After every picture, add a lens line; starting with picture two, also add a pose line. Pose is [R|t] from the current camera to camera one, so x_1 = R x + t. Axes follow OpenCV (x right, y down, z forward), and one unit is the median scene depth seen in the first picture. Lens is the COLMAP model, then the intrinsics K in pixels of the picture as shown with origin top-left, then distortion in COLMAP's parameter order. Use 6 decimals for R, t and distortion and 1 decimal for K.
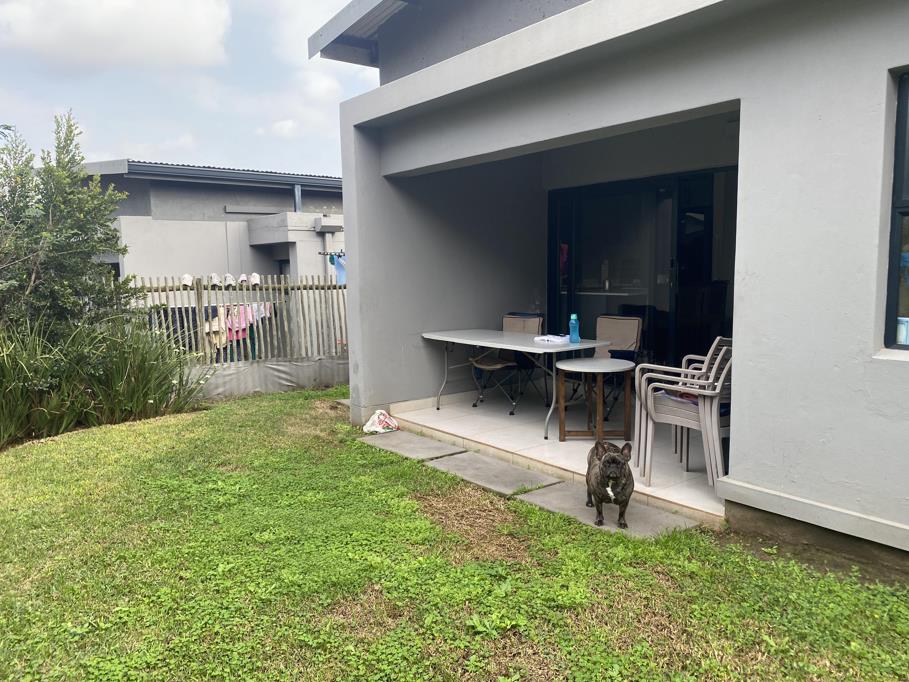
lens RADIAL K [[674.3, 0, 454.5], [0, 674.3, 341.0], [0, 0, 1]] dist [0.072626, -0.007450]
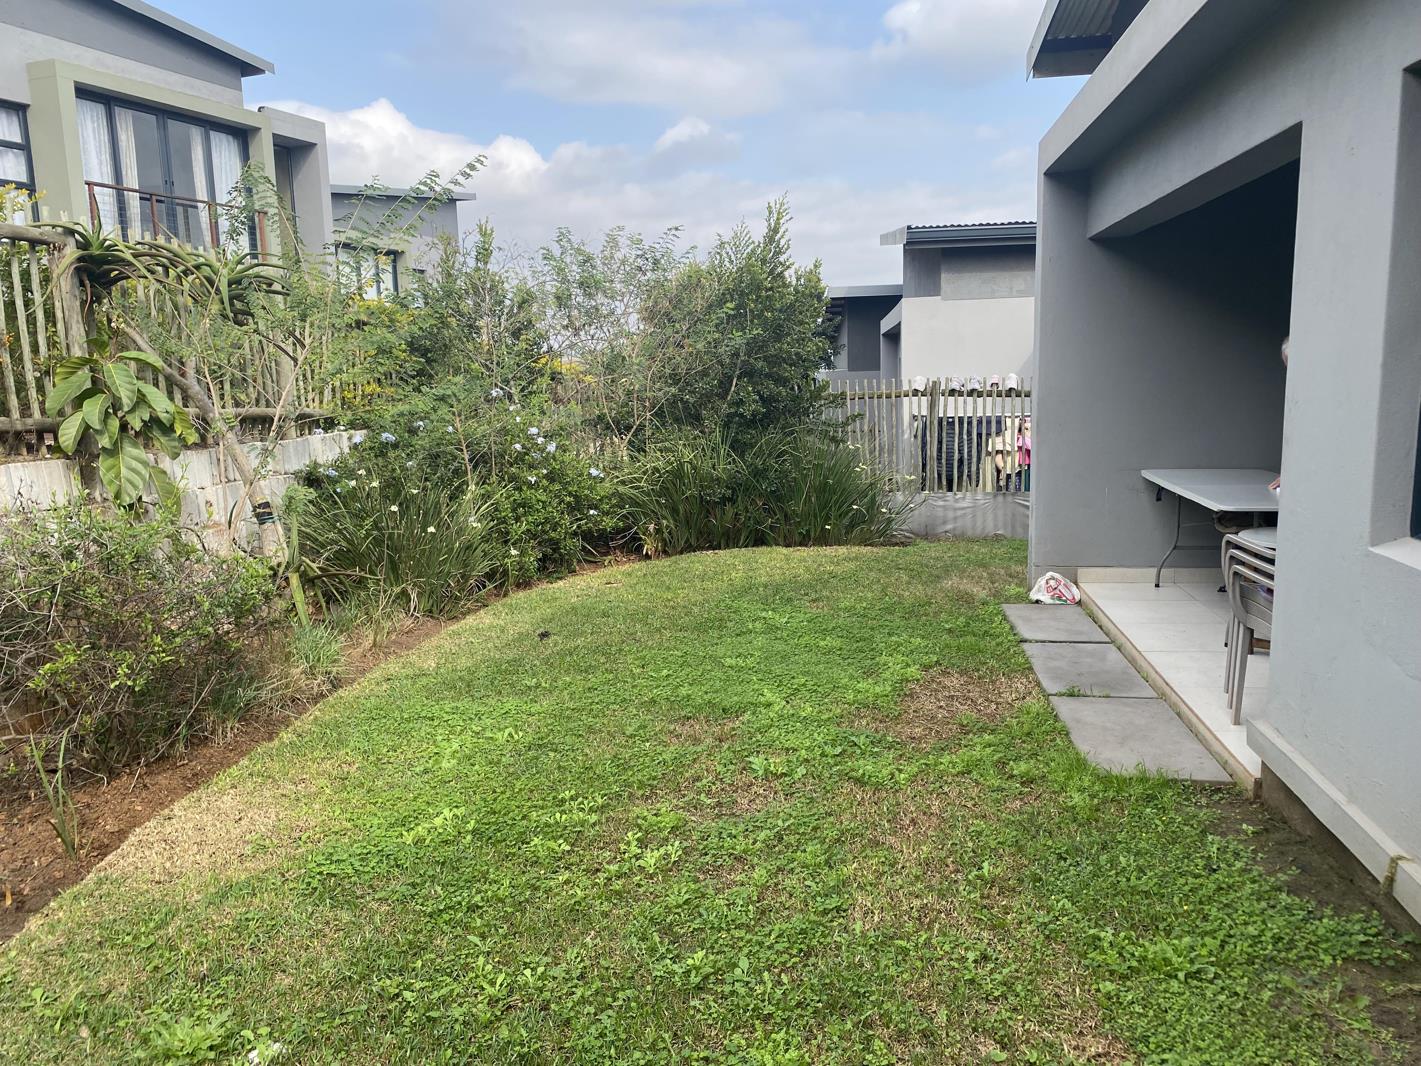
lens RADIAL K [[1083.5, 0, 728.0], [0, 1083.5, 546.4], [0, 0, 1]] dist [0.089369, -0.086461]
pose [[0.693152, 0.118573, -0.710972, 0.482661], [-0.063004, 0.992568, 0.104112, -0.024539], [0.718033, -0.027371, 0.695471, -0.052473]]
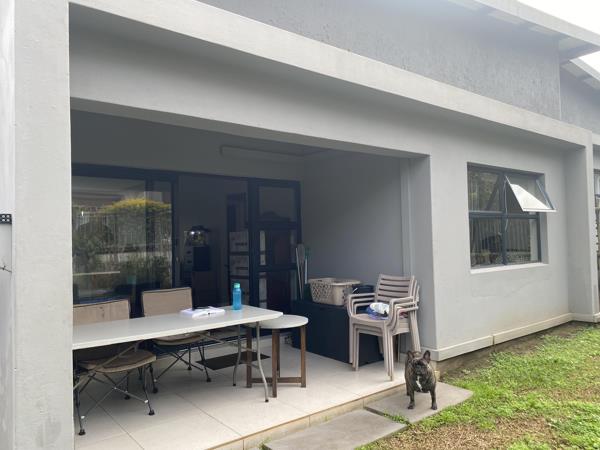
lens RADIAL K [[457.5, 0, 307.4], [0, 457.5, 230.7], [0, 0, 1]] dist [0.089369, -0.086461]
pose [[-0.041410, 0.045557, 0.998103, -0.530753], [0.130035, 0.990709, -0.039825, -0.070846], [-0.990644, 0.128140, -0.046950, 0.845812]]
